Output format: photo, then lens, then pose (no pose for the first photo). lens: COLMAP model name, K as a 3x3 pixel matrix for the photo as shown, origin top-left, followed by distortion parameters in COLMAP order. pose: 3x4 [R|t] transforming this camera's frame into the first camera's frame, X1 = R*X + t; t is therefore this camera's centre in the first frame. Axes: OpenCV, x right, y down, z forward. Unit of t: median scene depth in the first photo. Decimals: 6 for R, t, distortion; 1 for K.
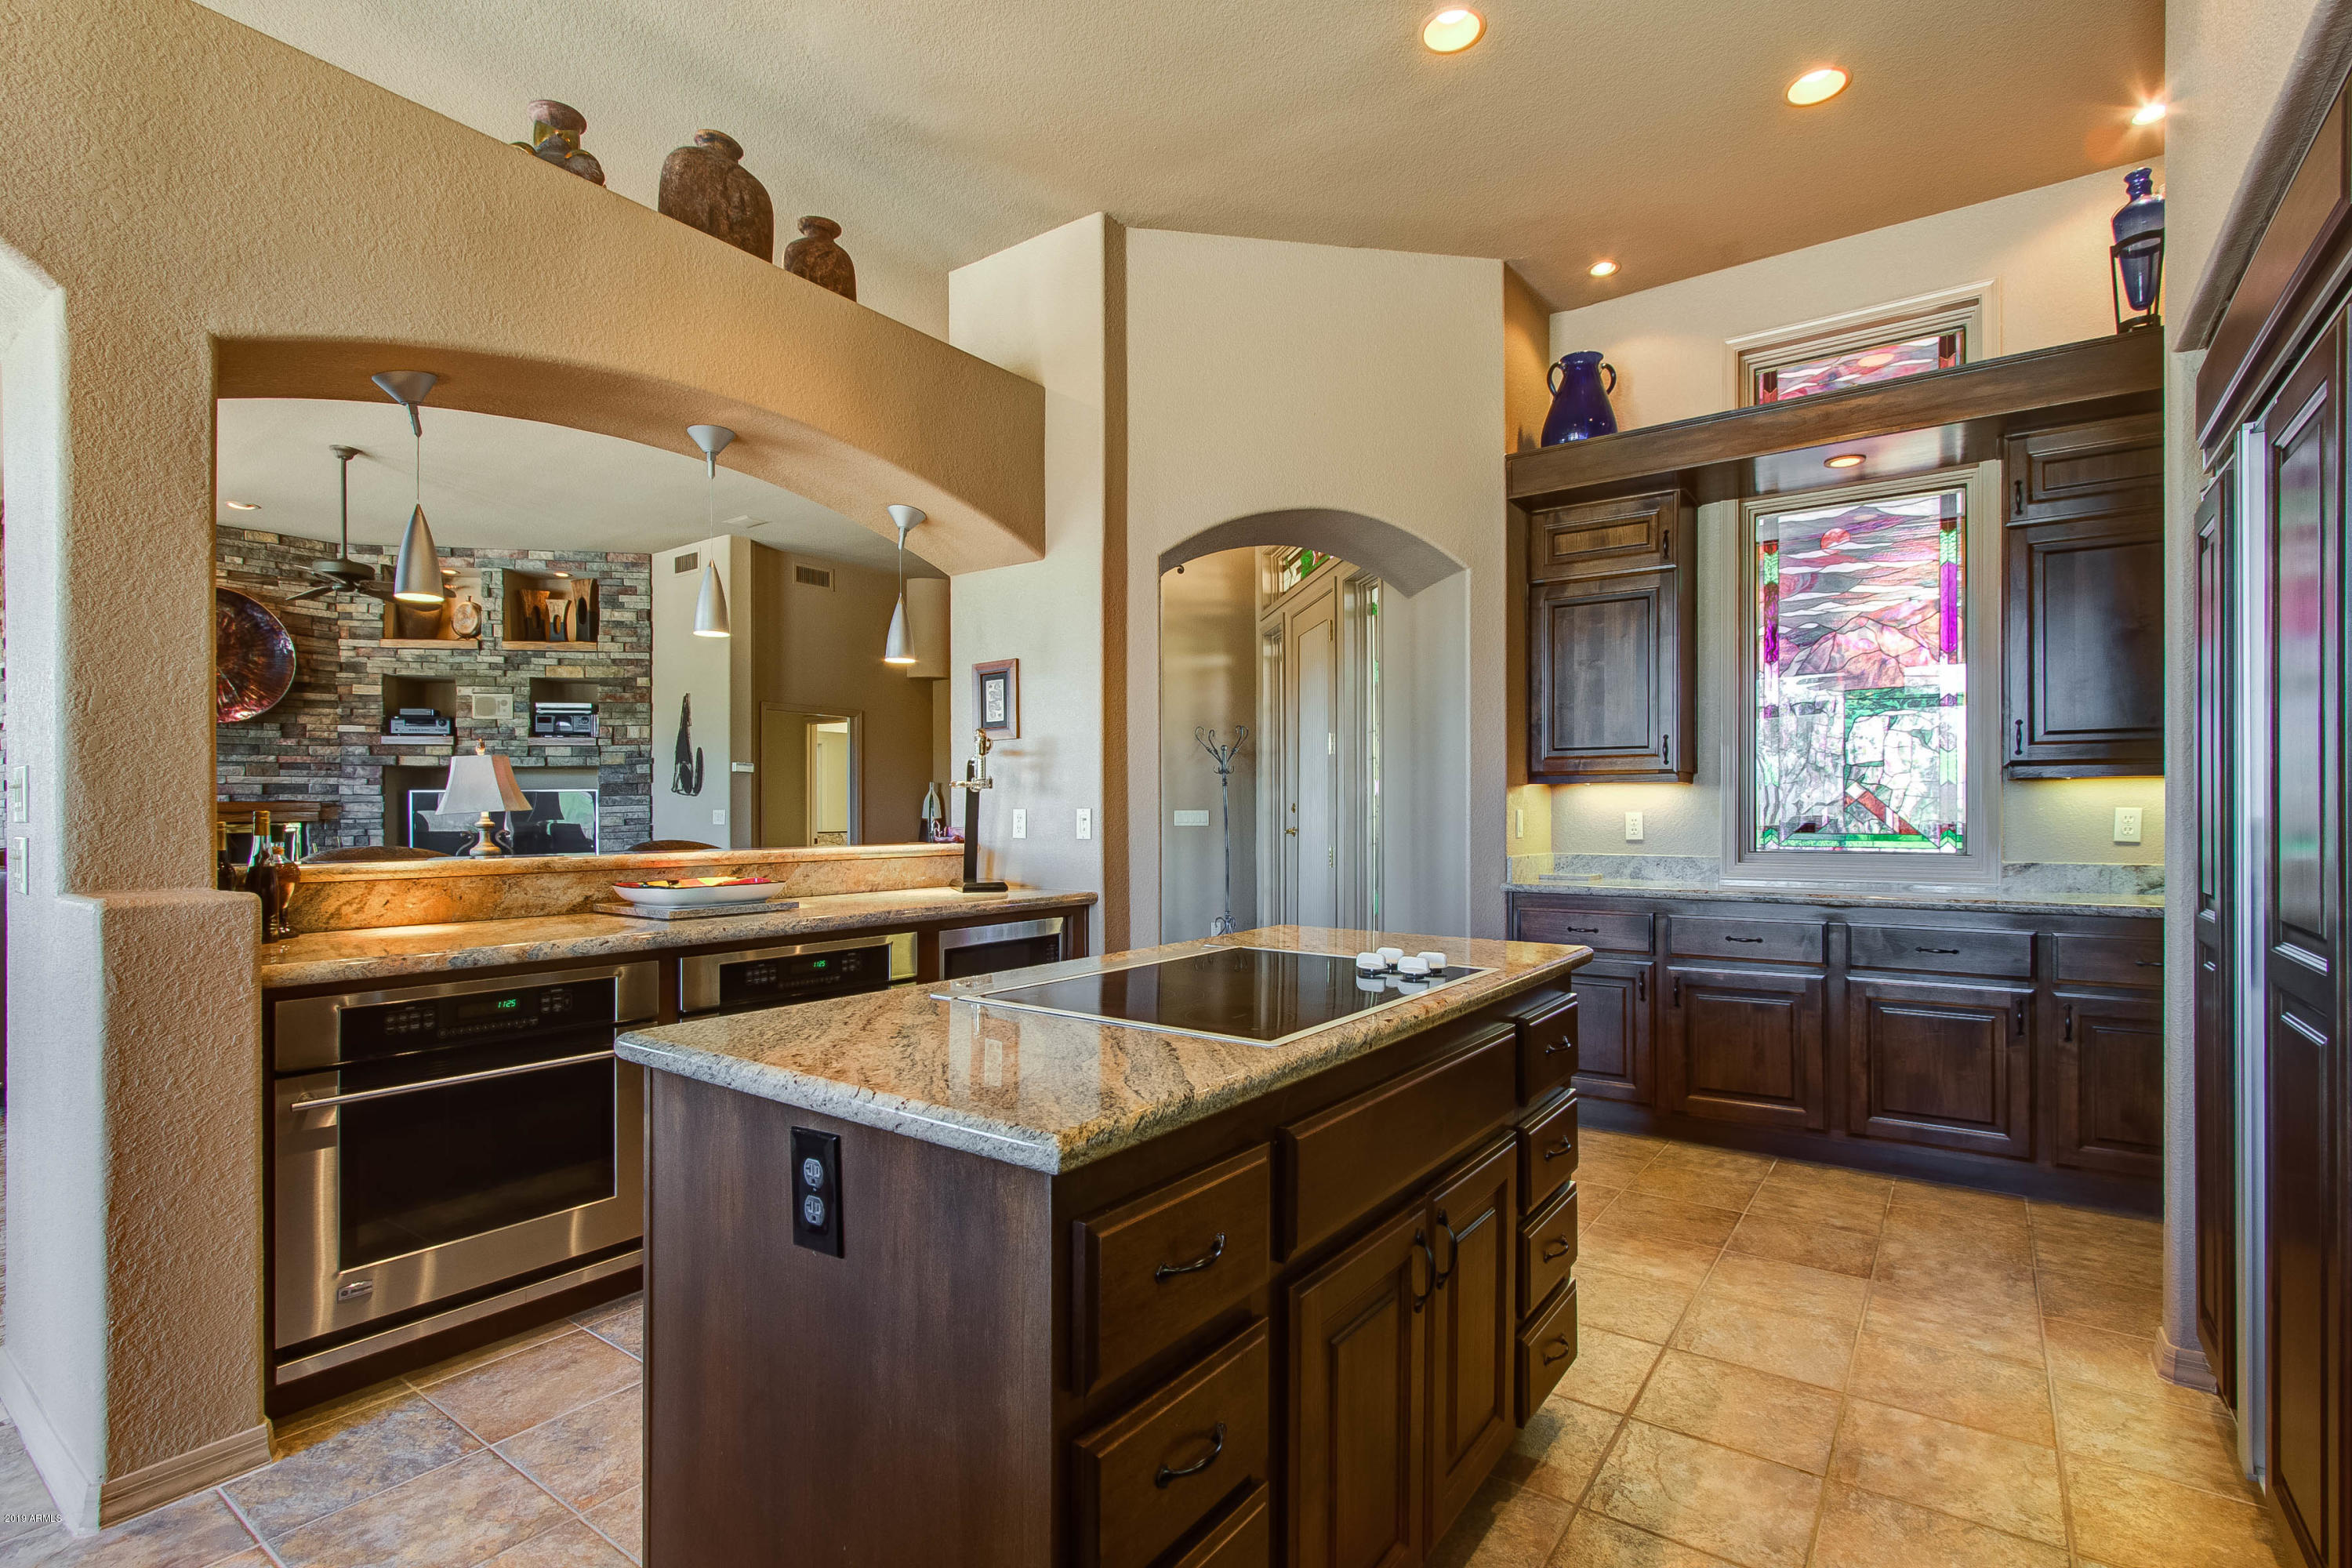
lens RADIAL K [[1105.8, 0, 1166.3], [0, 1105.8, 818.4], [0, 0, 1]] dist [0.000186, -0.000322]
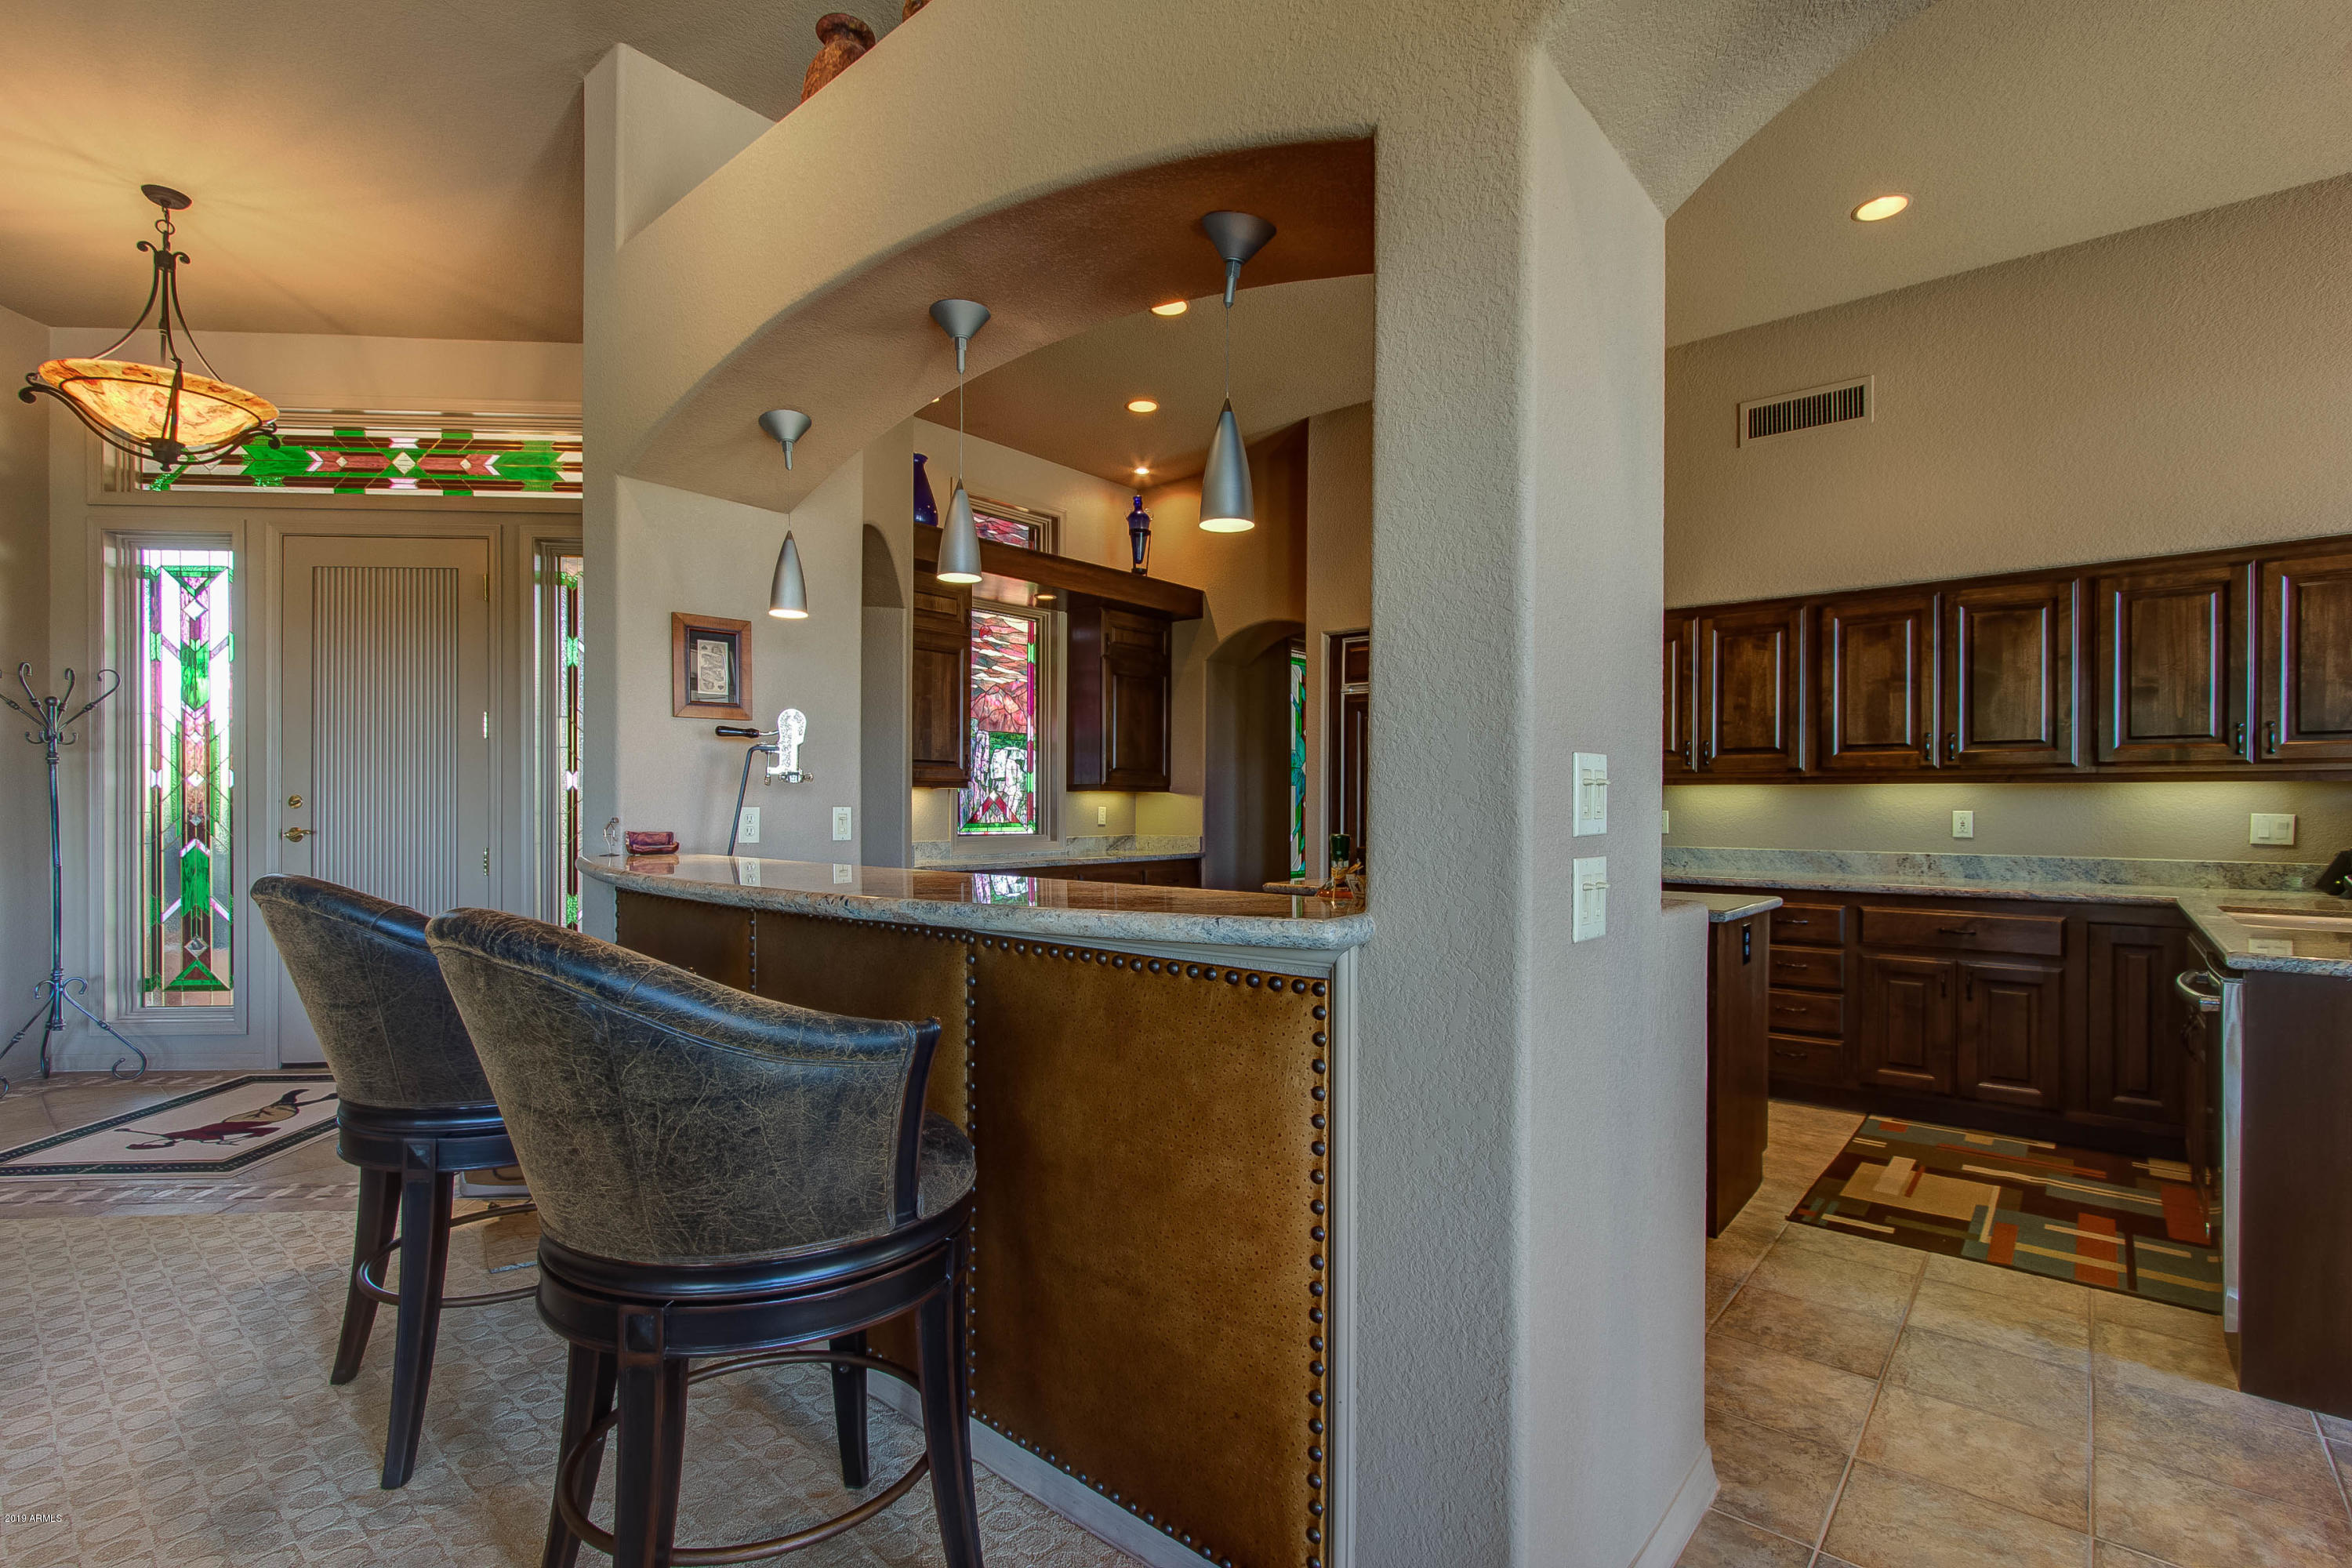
lens RADIAL K [[1094.4, 0, 1174.8], [0, 1094.4, 816.0], [0, 0, 1]] dist [0.002448, 0.000514]
pose [[0.071902, -0.008357, 0.997377, -0.928221], [0.001198, 0.999965, 0.008293, -0.008687], [-0.997411, 0.000598, 0.071909, 0.641459]]
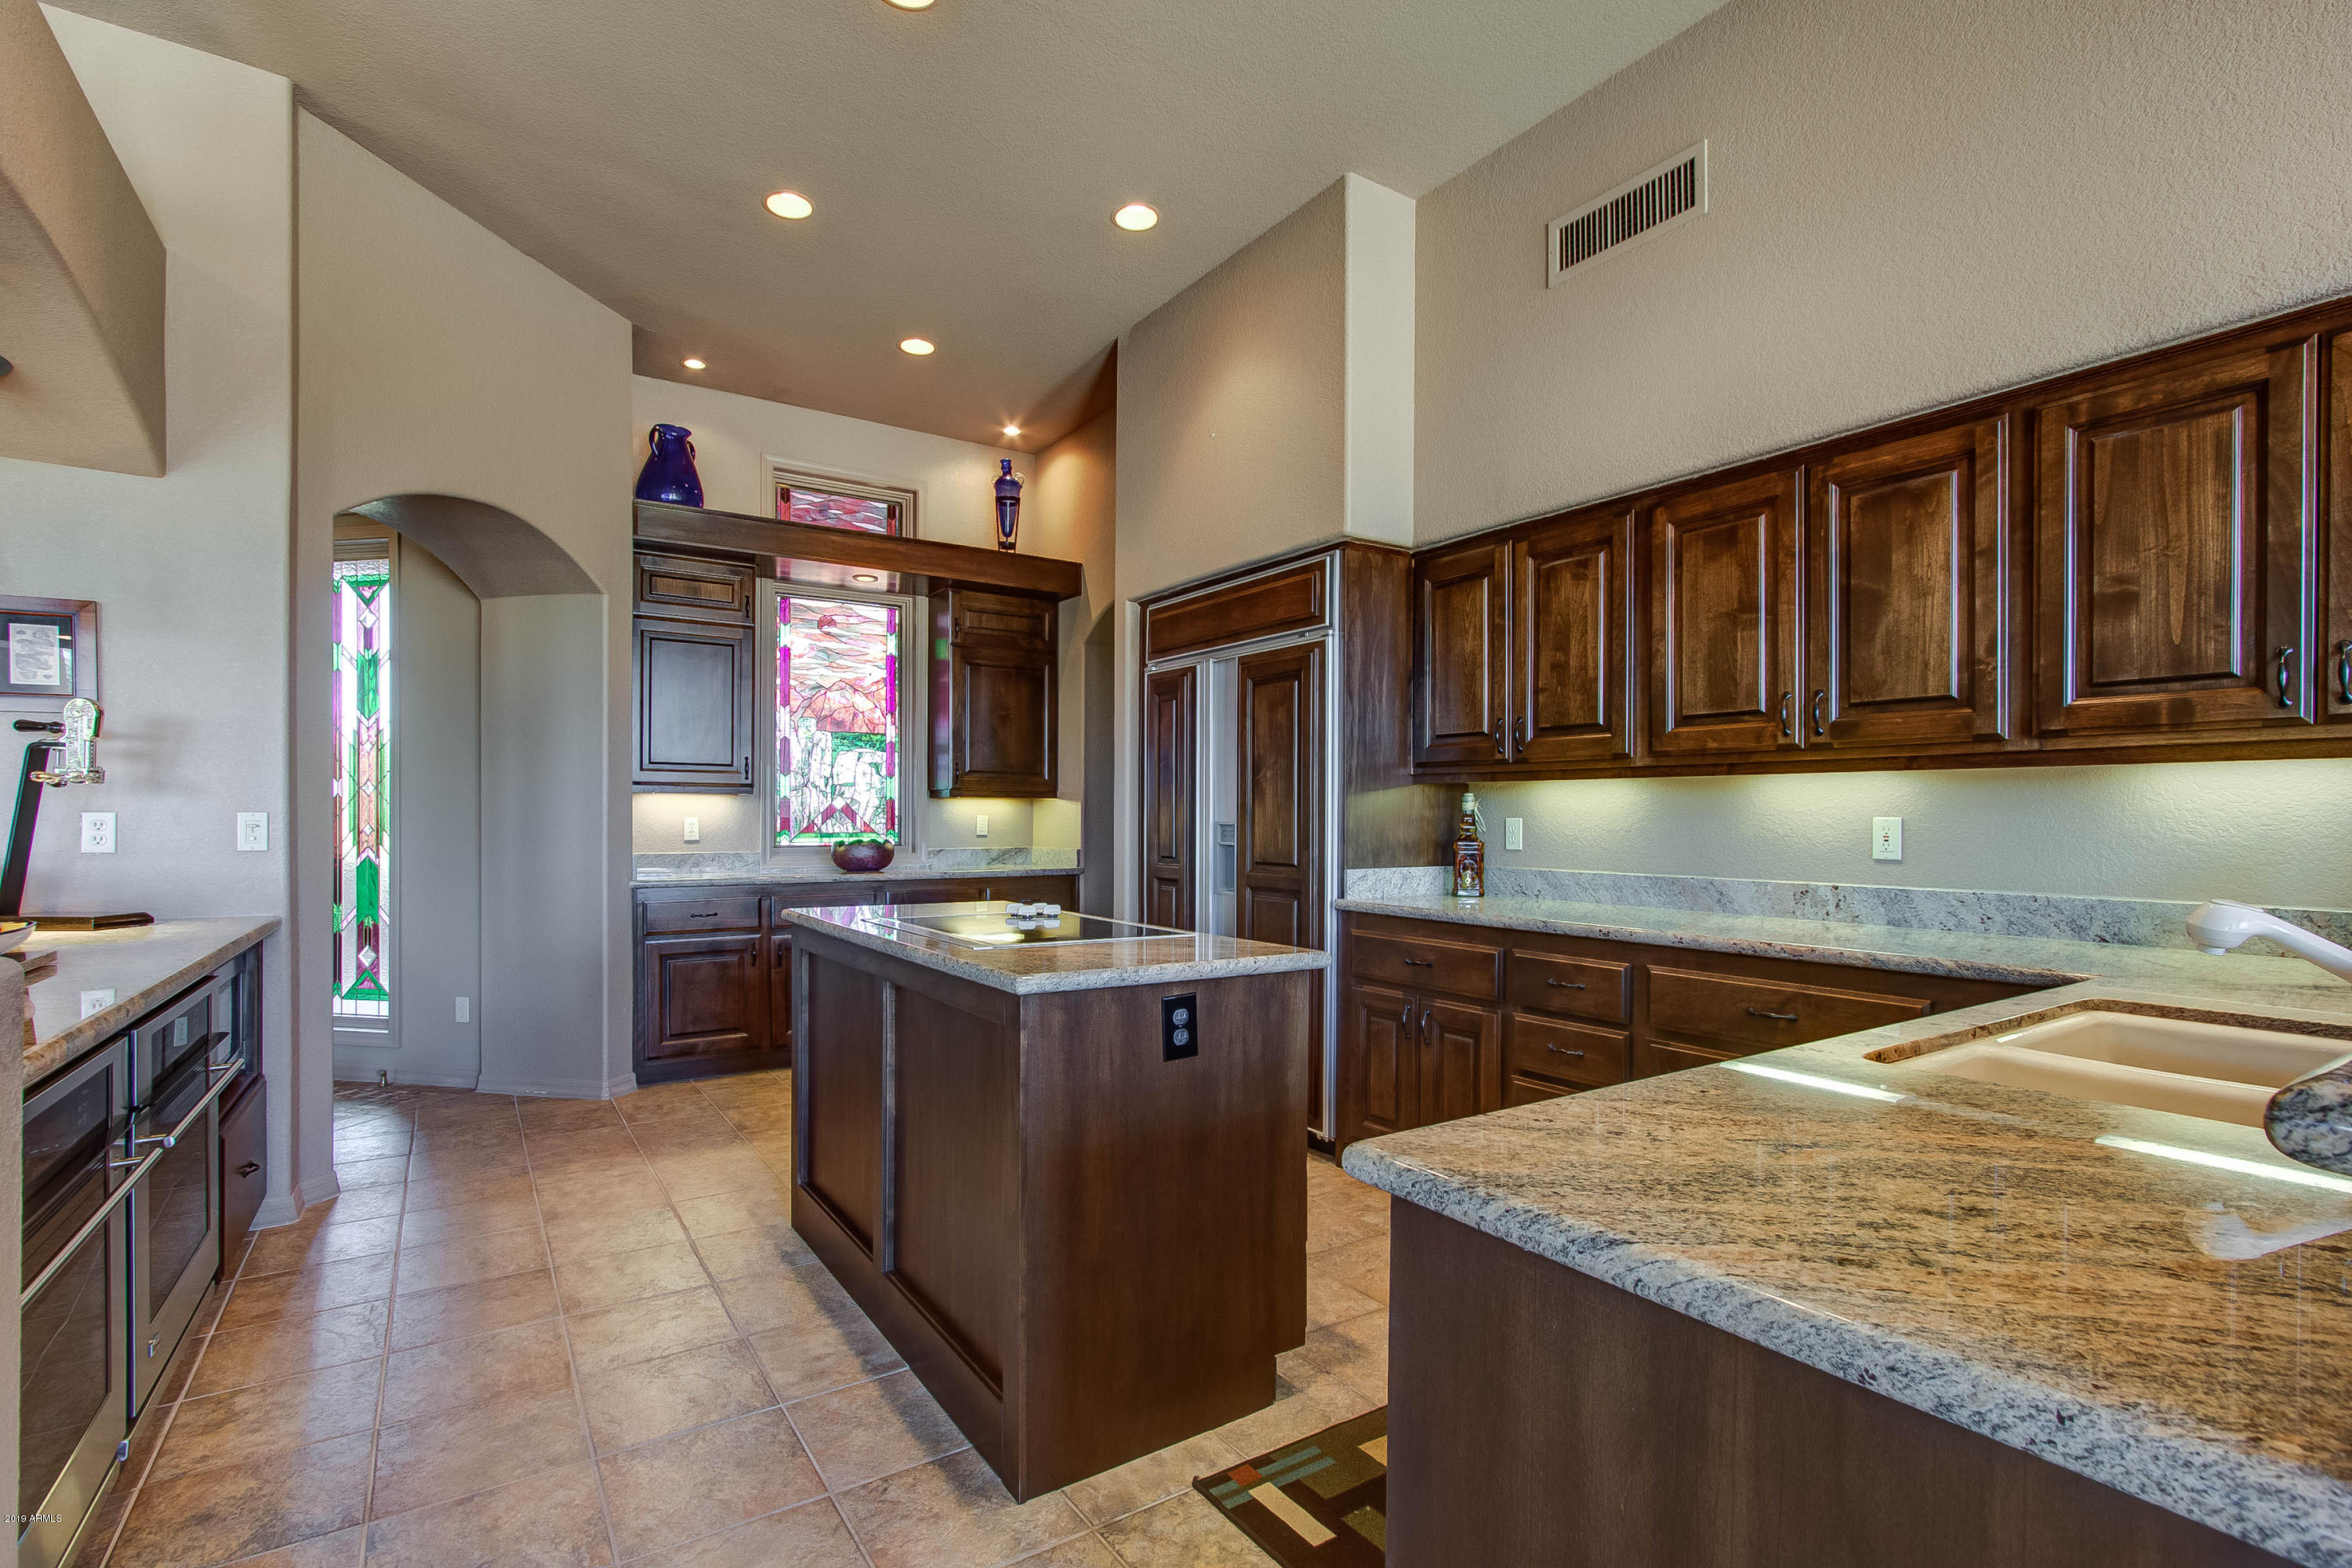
lens RADIAL K [[1095.4, 0, 1177.3], [0, 1095.4, 829.6], [0, 0, 1]] dist [0.000213, -0.000244]
pose [[0.344086, -0.009427, 0.938891, -0.564458], [0.001578, 0.999954, 0.009462, -0.002948], [-0.938937, -0.001774, 0.344085, 0.103707]]
